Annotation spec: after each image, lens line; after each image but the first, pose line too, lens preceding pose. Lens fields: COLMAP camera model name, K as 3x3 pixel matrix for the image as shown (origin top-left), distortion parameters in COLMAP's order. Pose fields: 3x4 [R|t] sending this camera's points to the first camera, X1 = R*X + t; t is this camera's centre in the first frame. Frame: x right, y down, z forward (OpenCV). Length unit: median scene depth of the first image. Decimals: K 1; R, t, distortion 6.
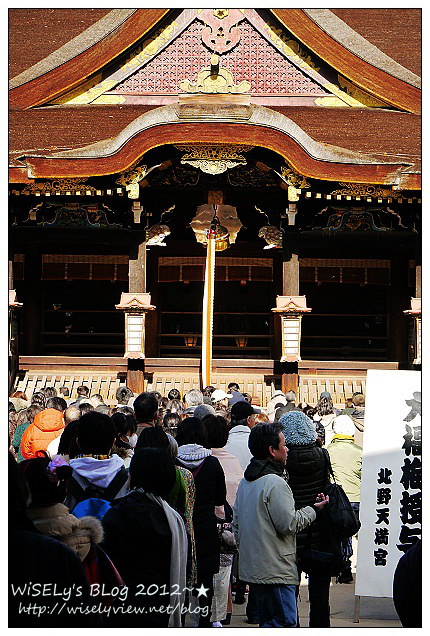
lens RADIAL K [[1760.2, 0, 214.7], [0, 1760.2, 318.3], [0, 0, 1]] dist [0.003751, 0.000000]
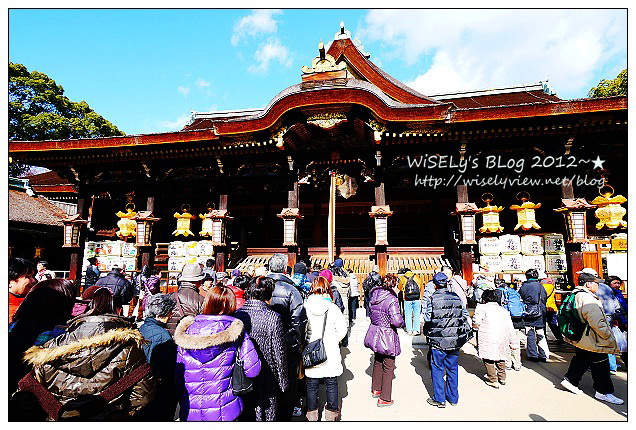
lens RADIAL K [[334.3, 0, 318.2], [0, 334.3, 215.7], [0, 0, 1]] dist [0.002835, 0.000566]
pose [[0.985960, -0.040641, -0.161960, 0.036572], [0.022477, 0.993404, -0.112445, 0.031586], [0.165462, 0.107226, 0.980370, 0.683819]]
